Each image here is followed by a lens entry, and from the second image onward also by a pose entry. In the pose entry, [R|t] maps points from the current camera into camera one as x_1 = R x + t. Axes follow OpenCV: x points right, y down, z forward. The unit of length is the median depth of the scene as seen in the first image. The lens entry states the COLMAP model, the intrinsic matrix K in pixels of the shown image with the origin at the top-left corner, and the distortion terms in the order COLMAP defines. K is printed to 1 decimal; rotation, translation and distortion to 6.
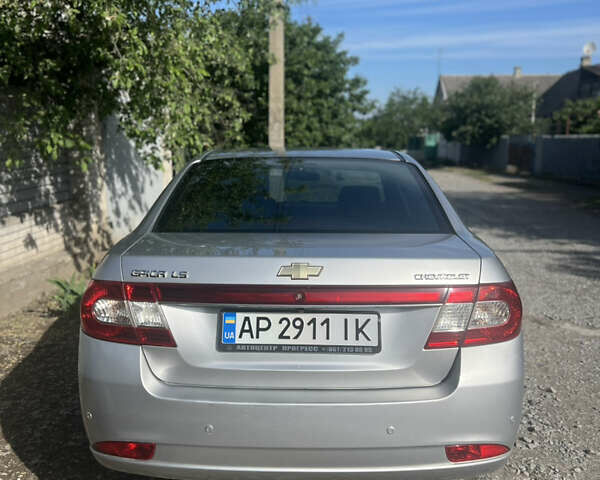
lens RADIAL K [[605.8, 0, 281.6], [0, 605.8, 253.2], [0, 0, 1]] dist [0.038775, 0.000000]
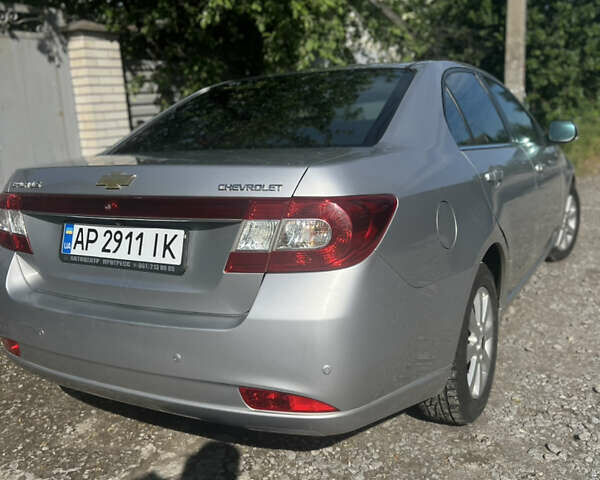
lens RADIAL K [[605.8, 0, 291.0], [0, 605.8, 255.8], [0, 0, 1]] dist [0.038775, 0.000000]
pose [[0.875140, 0.055305, -0.480698, 0.721781], [-0.026460, 0.997430, 0.066582, 0.075008], [0.483145, -0.045549, 0.874354, 0.298419]]
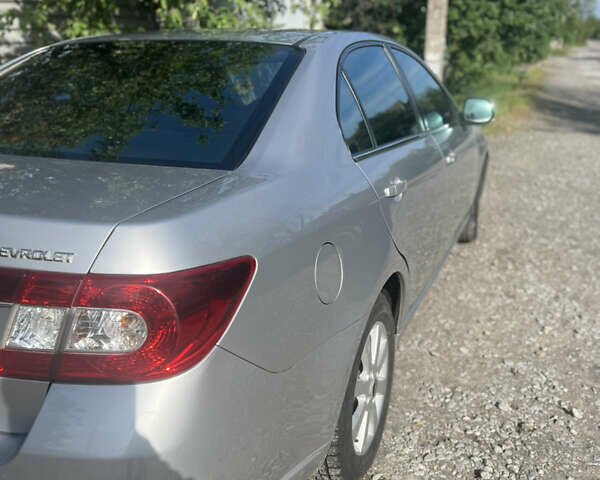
lens RADIAL K [[605.8, 0, 308.2], [0, 605.8, 243.1], [0, 0, 1]] dist [0.038775, 0.000000]
pose [[0.936320, 0.101006, -0.336306, 0.690472], [-0.052904, 0.987382, 0.149259, -0.067298], [0.347139, -0.121962, 0.929849, 0.580950]]
